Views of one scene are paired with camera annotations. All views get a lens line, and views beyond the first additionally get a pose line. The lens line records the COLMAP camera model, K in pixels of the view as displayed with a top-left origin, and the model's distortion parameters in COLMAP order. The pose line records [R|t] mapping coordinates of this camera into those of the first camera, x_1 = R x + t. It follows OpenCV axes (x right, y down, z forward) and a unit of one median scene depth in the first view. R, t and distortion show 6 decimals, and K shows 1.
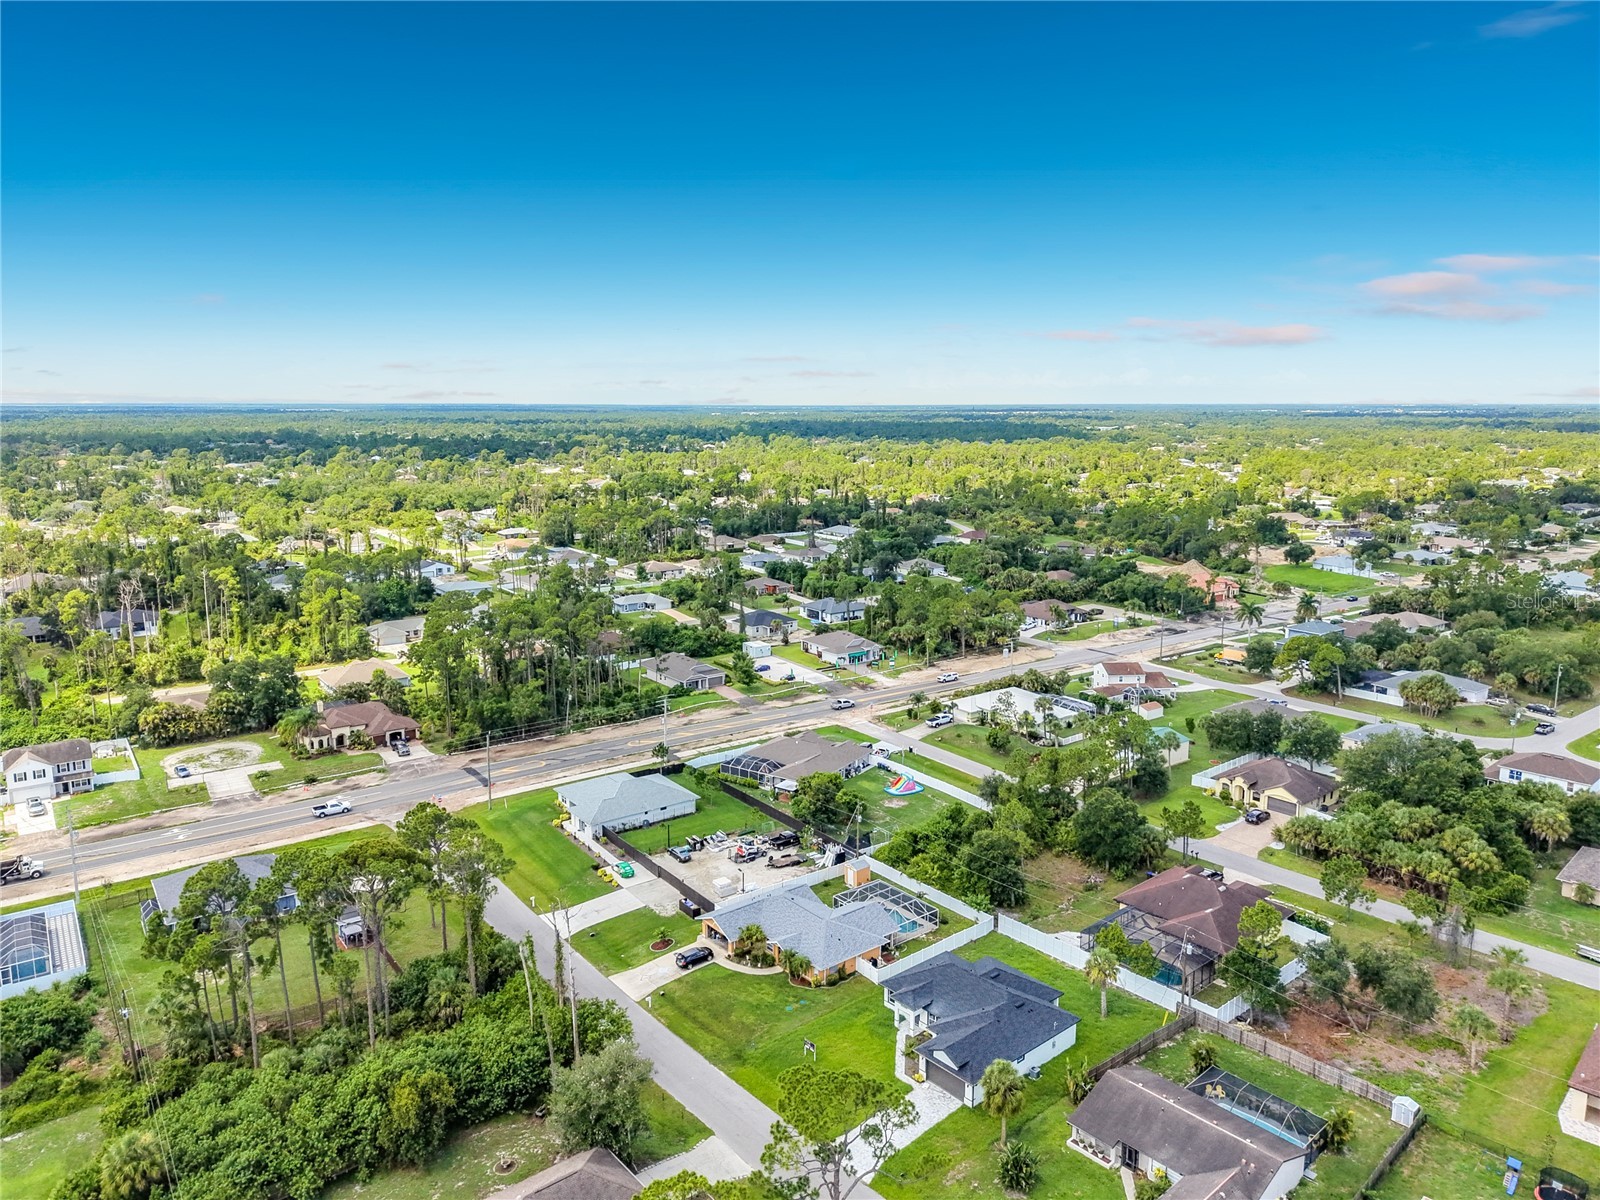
lens RADIAL K [[1093.2, 0, 782.7], [0, 1093.2, 607.5], [0, 0, 1]] dist [0.023877, -0.019087]
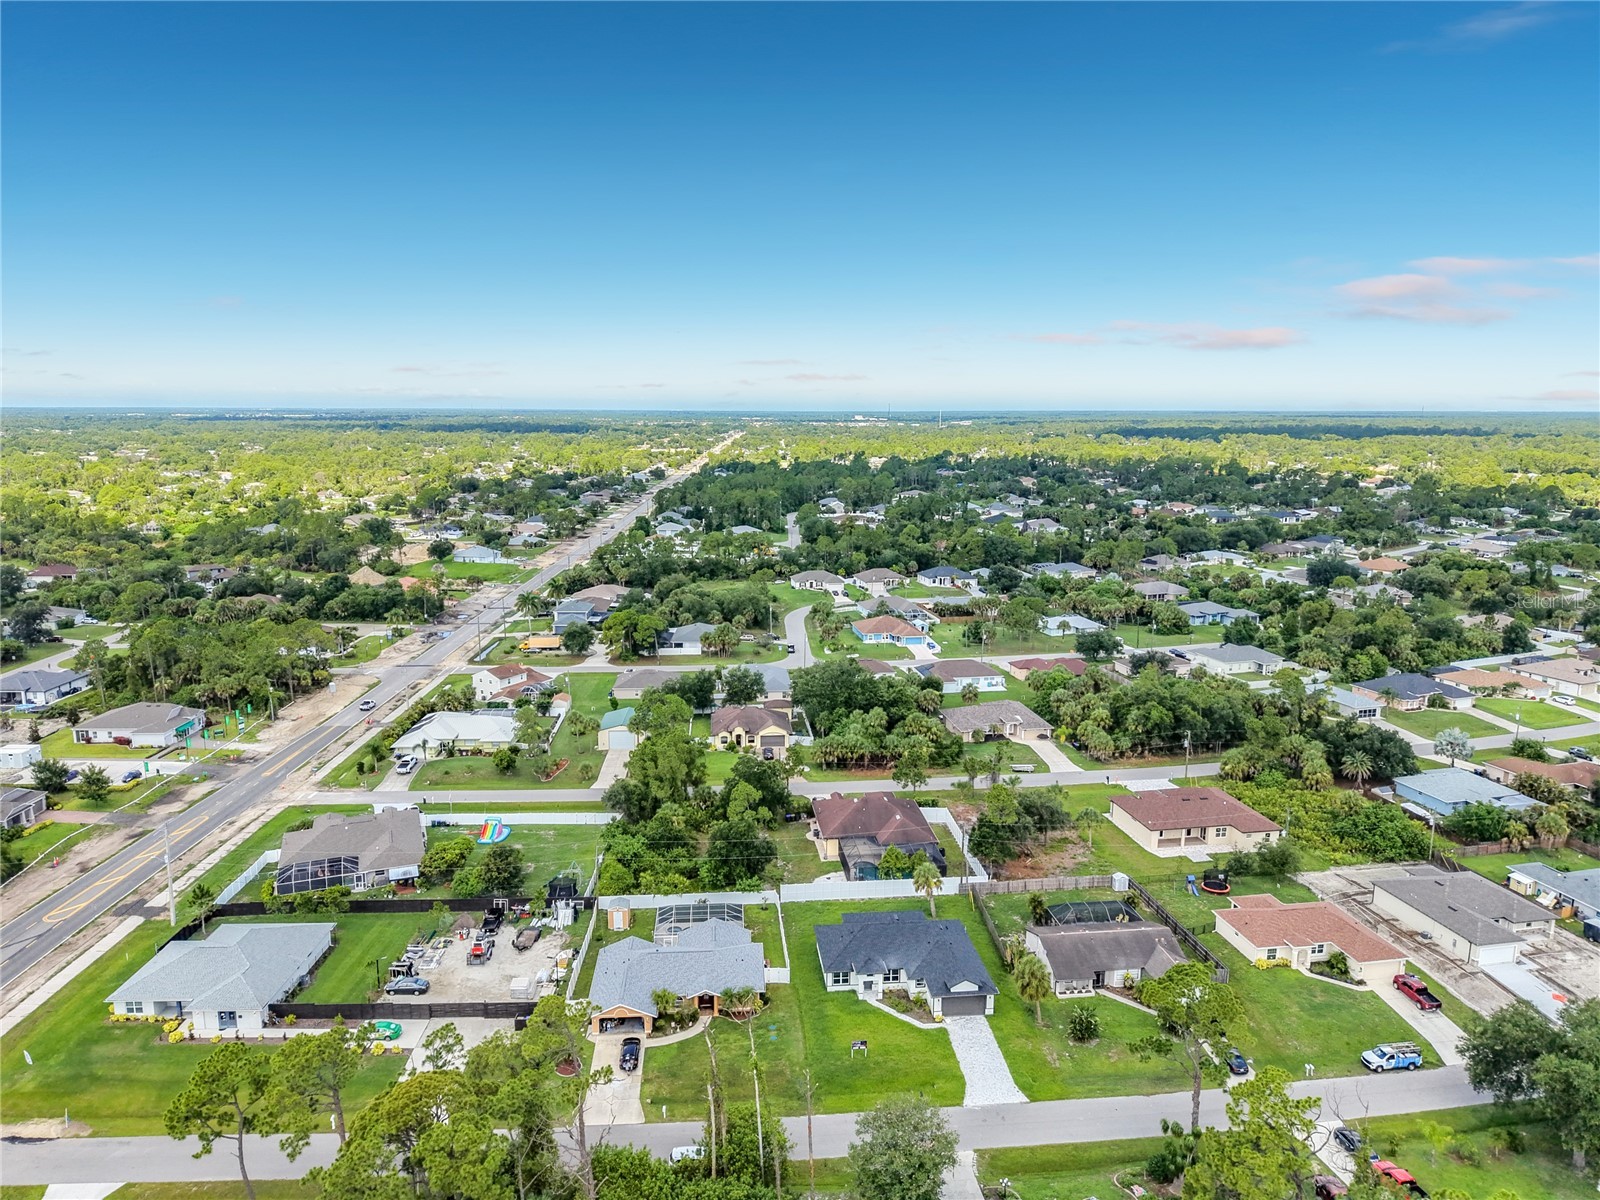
lens RADIAL K [[1077.3, 0, 800.0], [0, 1077.3, 600.0], [0, 0, 1]] dist [0.031830, -0.033449]
pose [[0.565123, -0.147877, 0.811646, -0.424116], [0.155733, 0.985239, 0.071072, -0.046983], [-0.810175, 0.086236, 0.579810, 0.244137]]
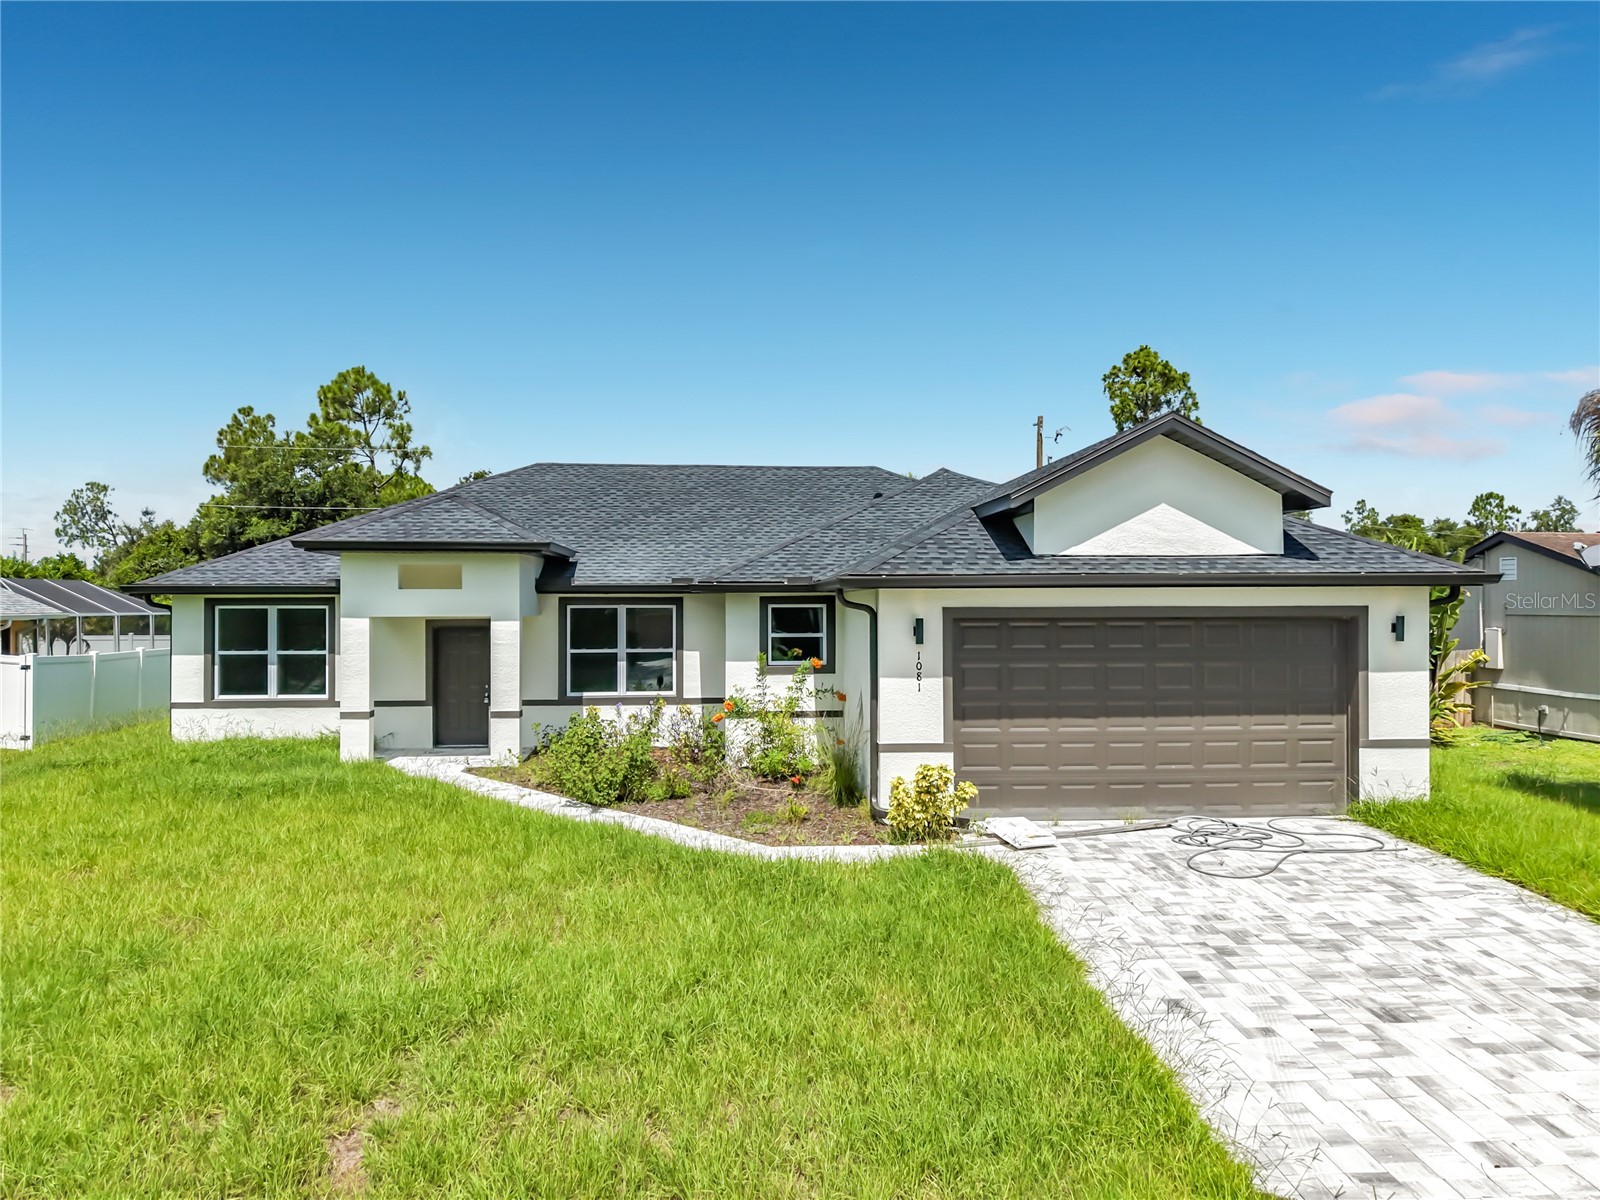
lens RADIAL K [[1077.1, 0, 797.8], [0, 1077.1, 598.9], [0, 0, 1]] dist [0.033111, -0.040251]
pose [[0.595962, -0.003426, 0.803005, 0.014837], [0.157512, 0.981063, -0.112714, 0.228229], [-0.787413, 0.193656, 0.585216, 0.514825]]
